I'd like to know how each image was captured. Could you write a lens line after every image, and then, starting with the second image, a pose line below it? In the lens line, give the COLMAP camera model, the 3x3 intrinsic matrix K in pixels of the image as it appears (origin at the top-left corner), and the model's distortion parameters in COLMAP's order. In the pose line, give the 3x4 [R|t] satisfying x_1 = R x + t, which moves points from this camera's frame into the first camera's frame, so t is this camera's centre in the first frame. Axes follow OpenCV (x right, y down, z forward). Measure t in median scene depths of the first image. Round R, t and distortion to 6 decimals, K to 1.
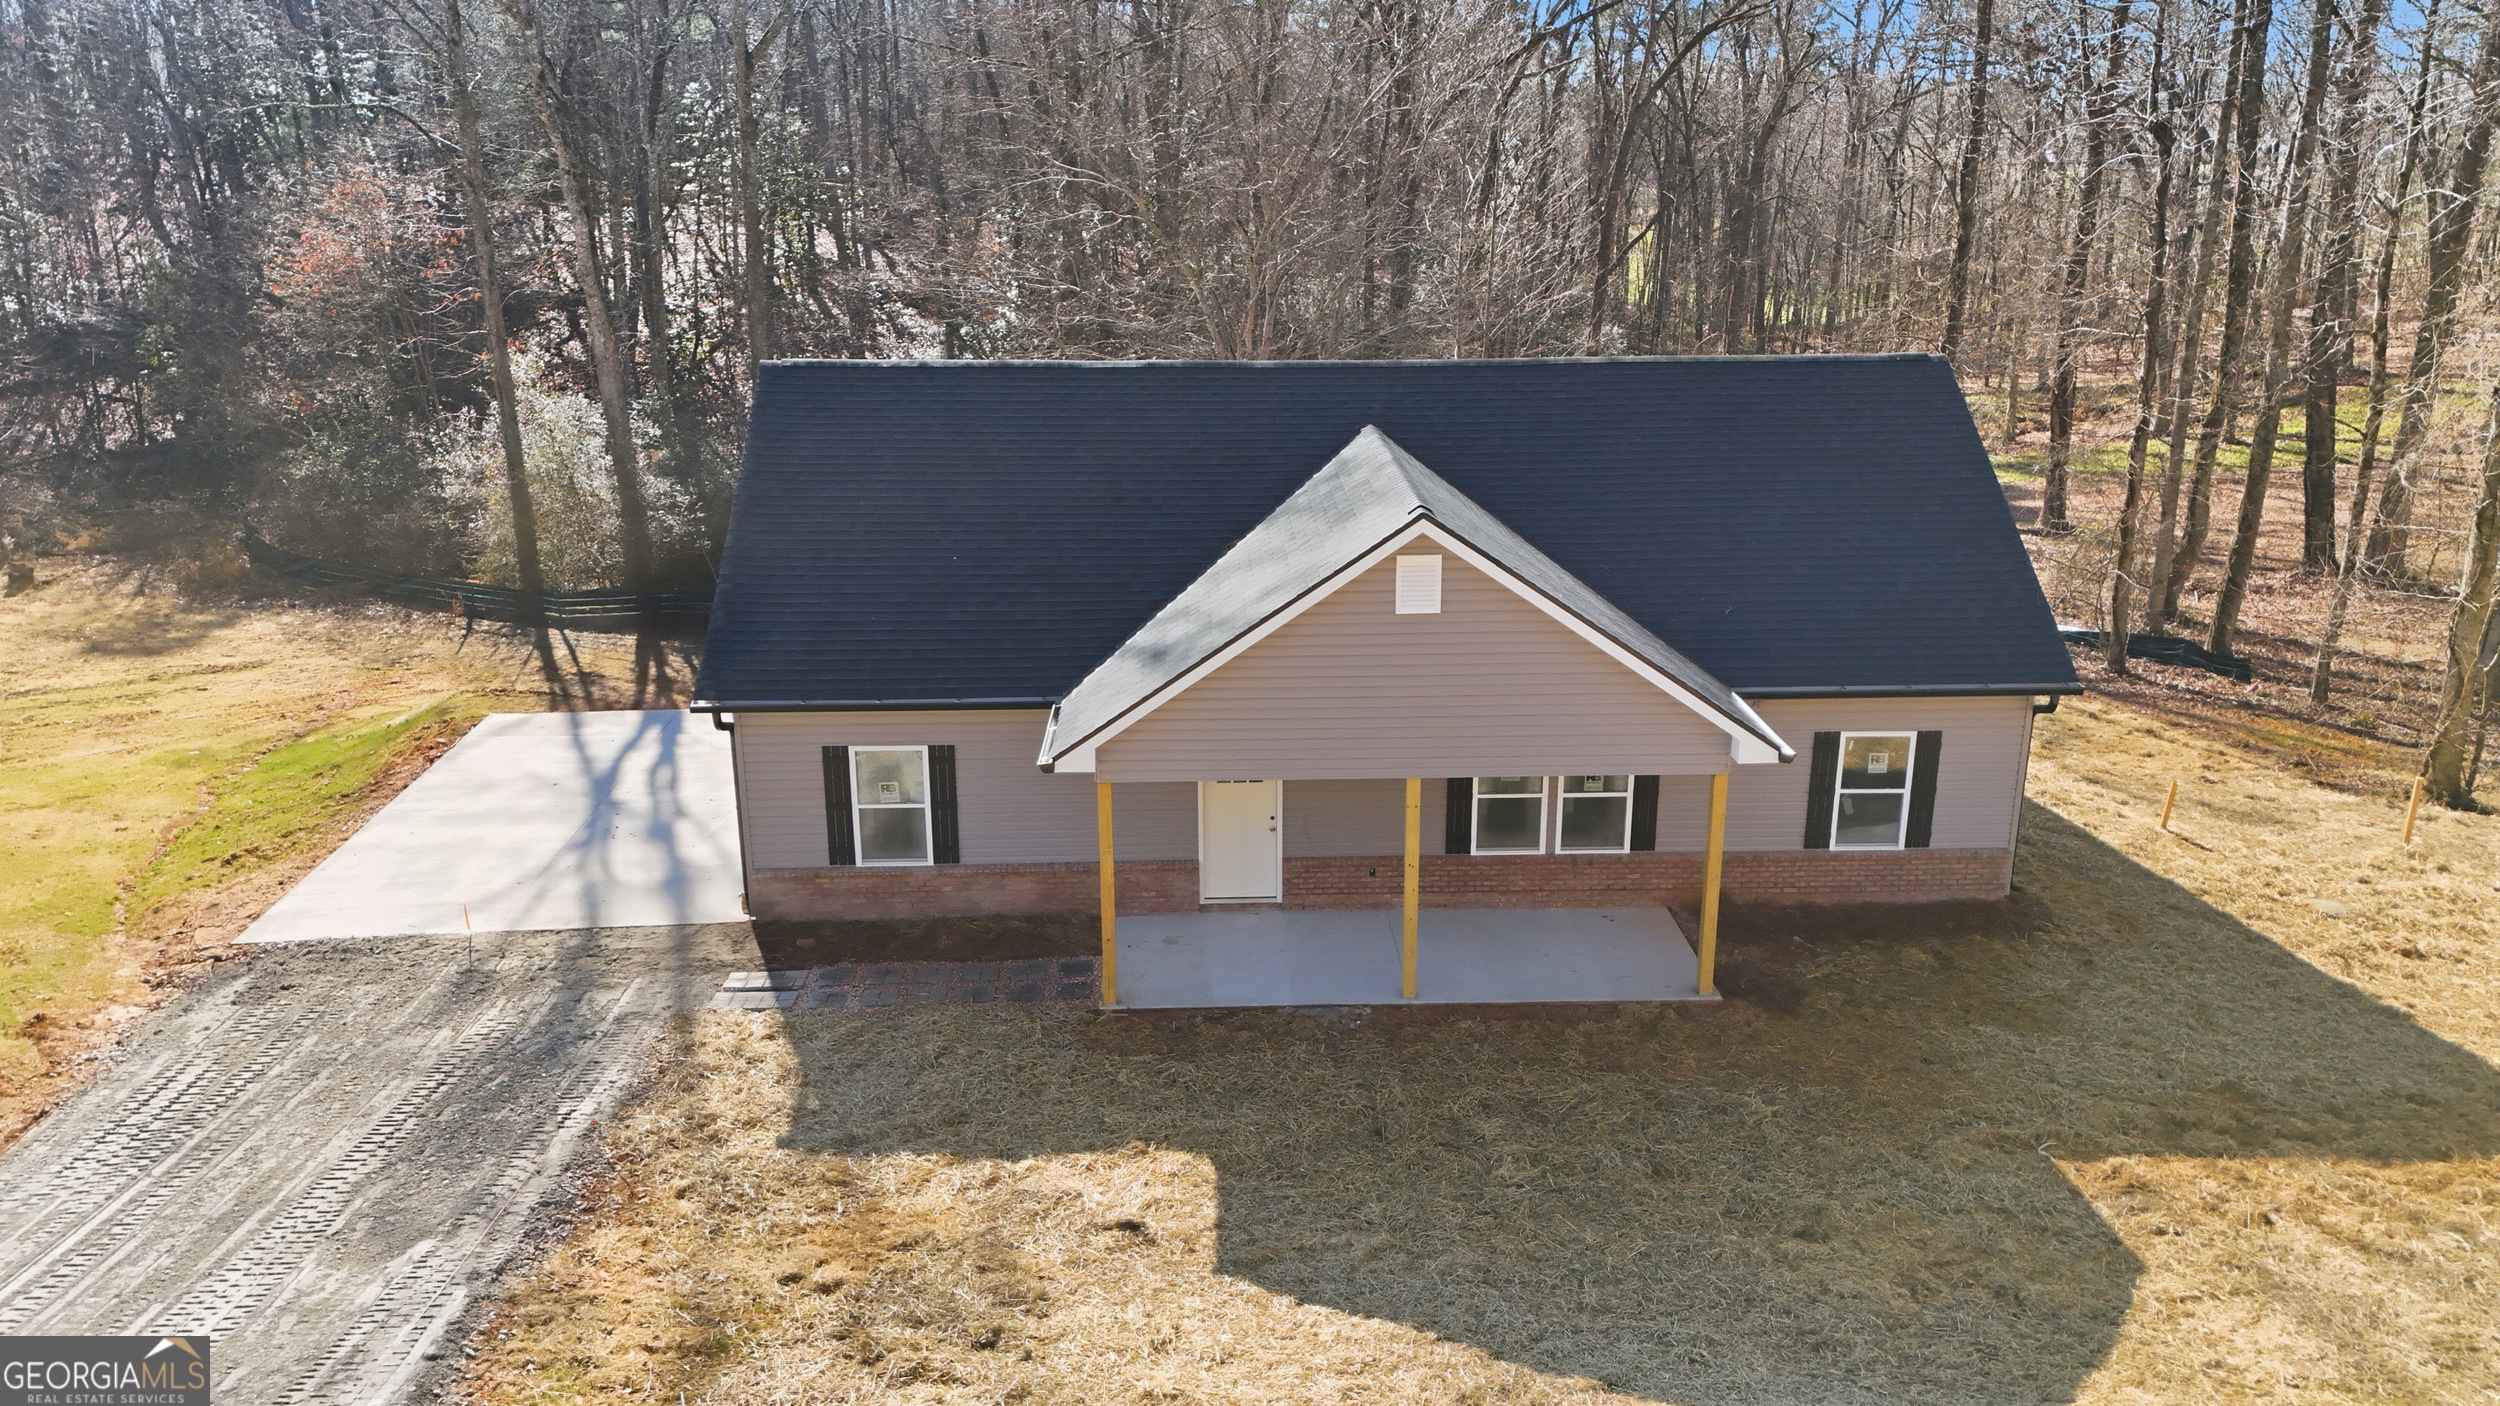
lens RADIAL K [[1908.1, 0, 1250.0], [0, 1908.1, 703.0], [0, 0, 1]] dist [-0.034144, -0.003192]
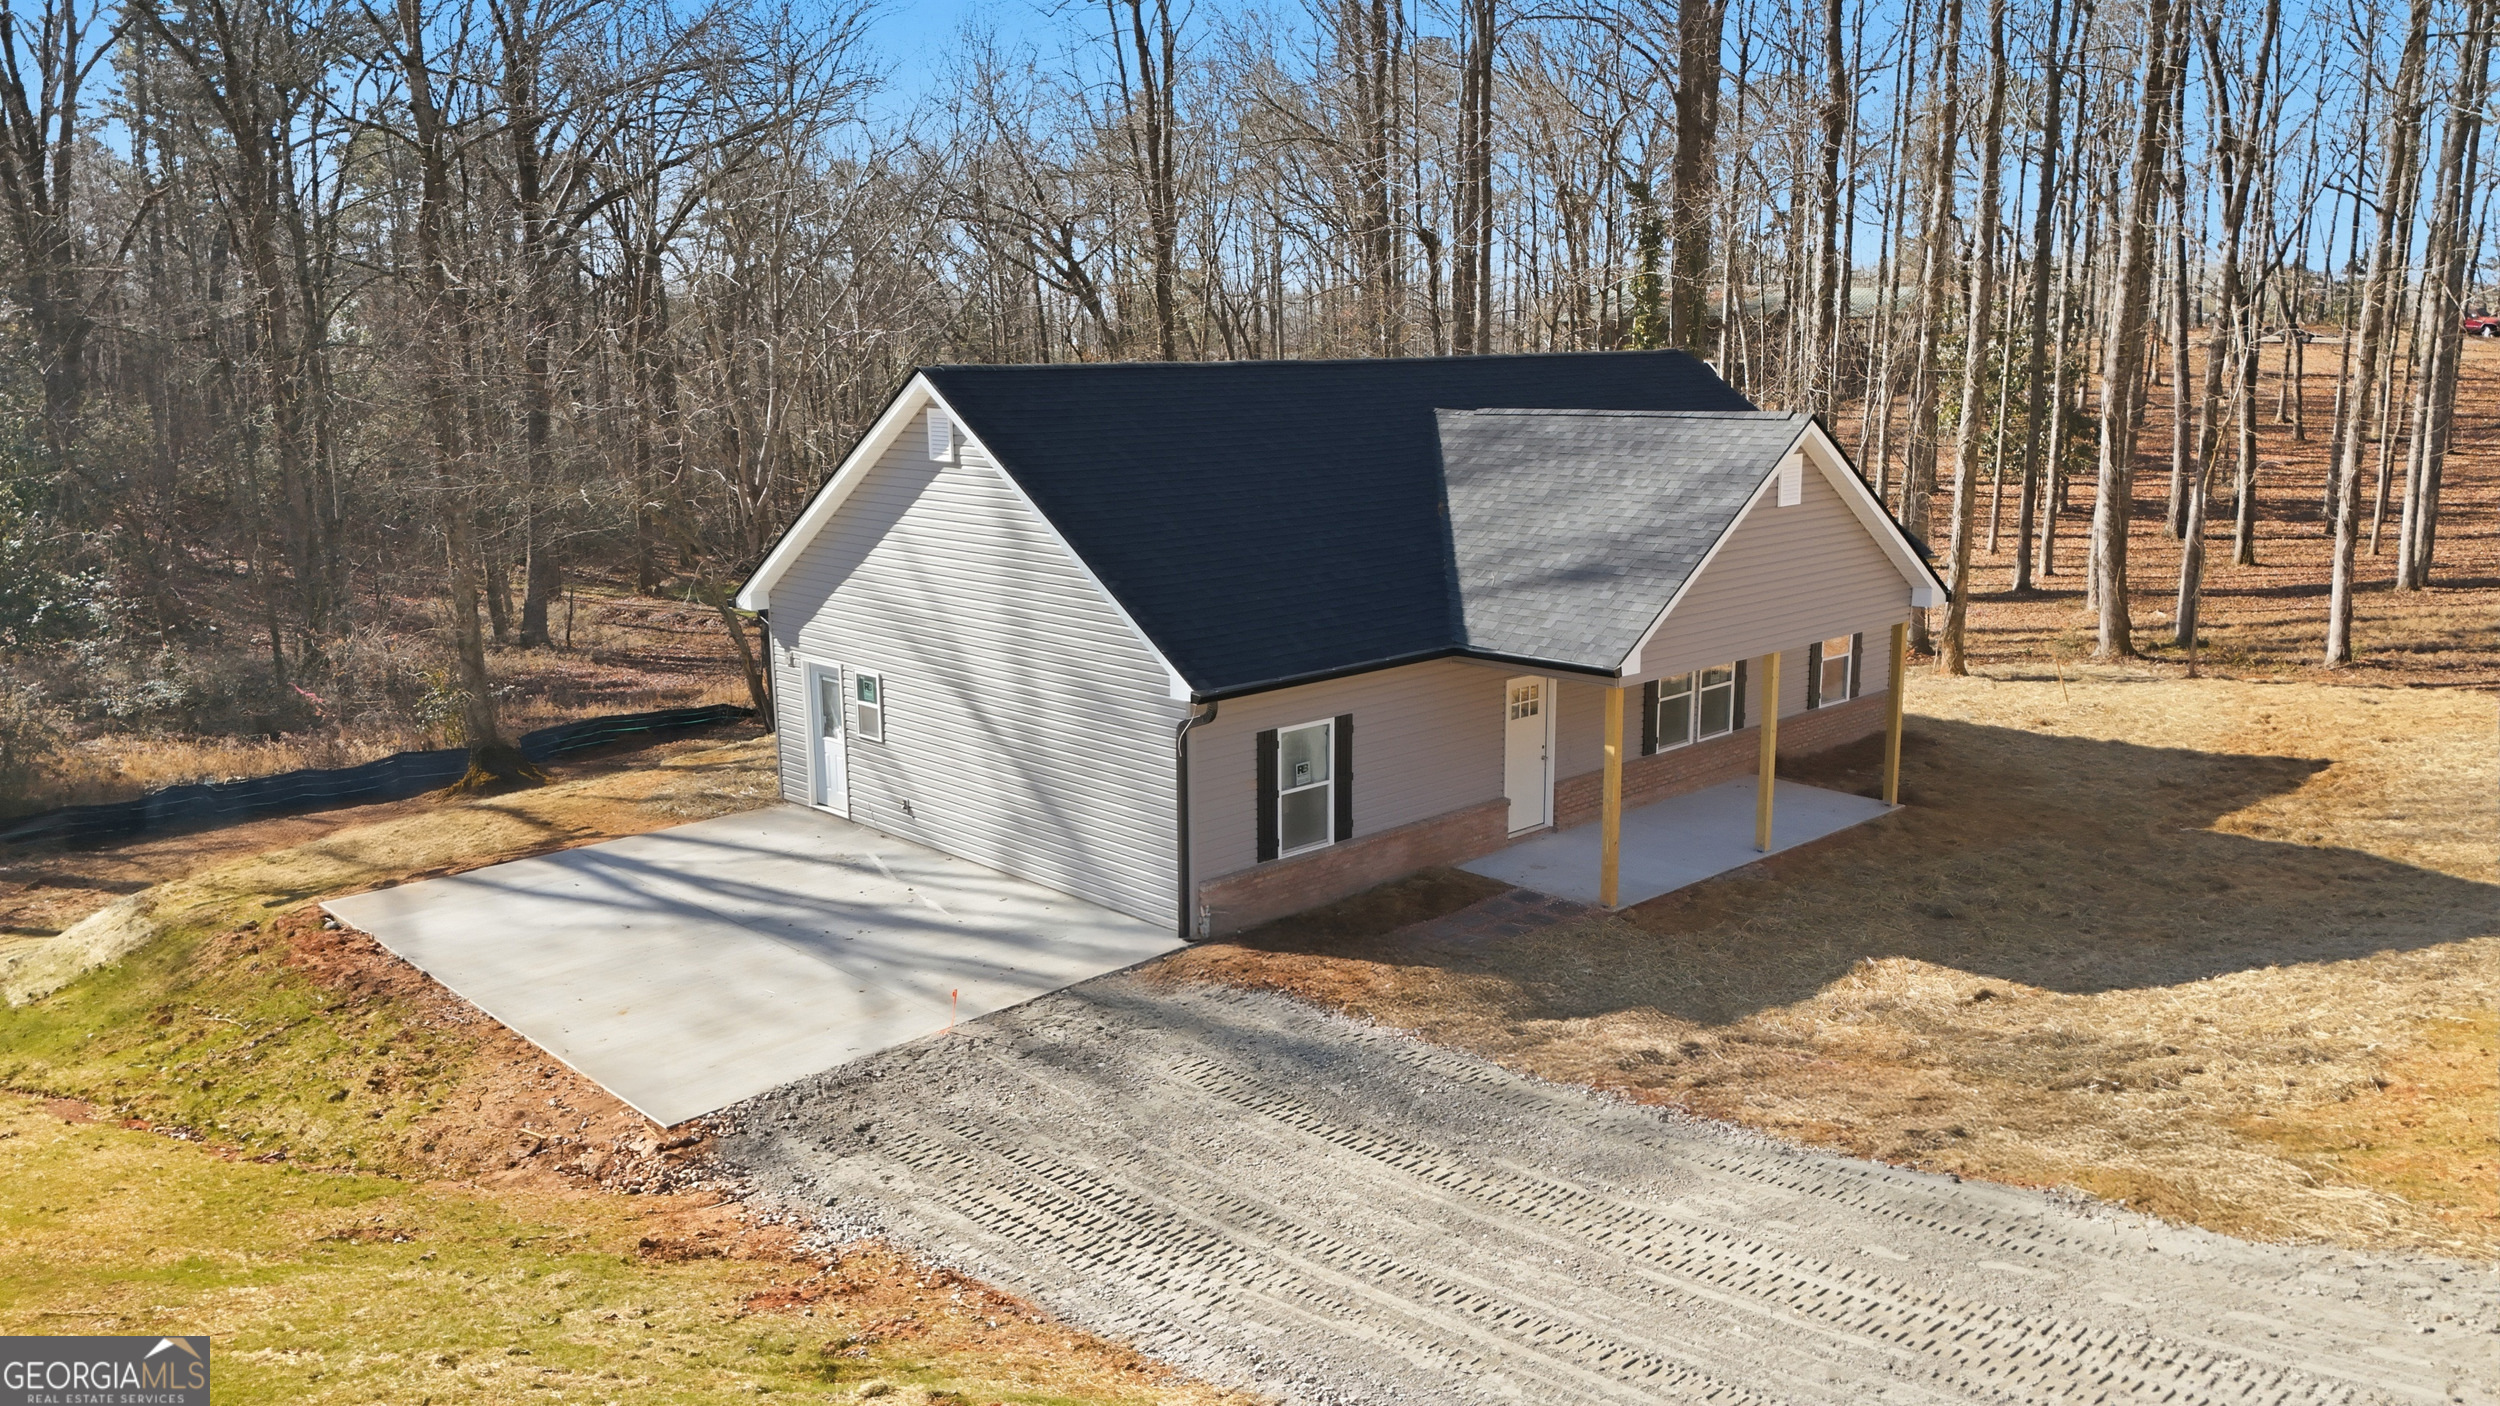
lens RADIAL K [[1935.6, 0, 1250.0], [0, 1935.6, 703.0], [0, 0, 1]] dist [0.003704, -0.001576]
pose [[0.758203, -0.138107, 0.637224, -0.820458], [0.201786, 0.979032, -0.027908, 0.033084], [-0.620008, 0.149743, 0.770173, 0.252260]]
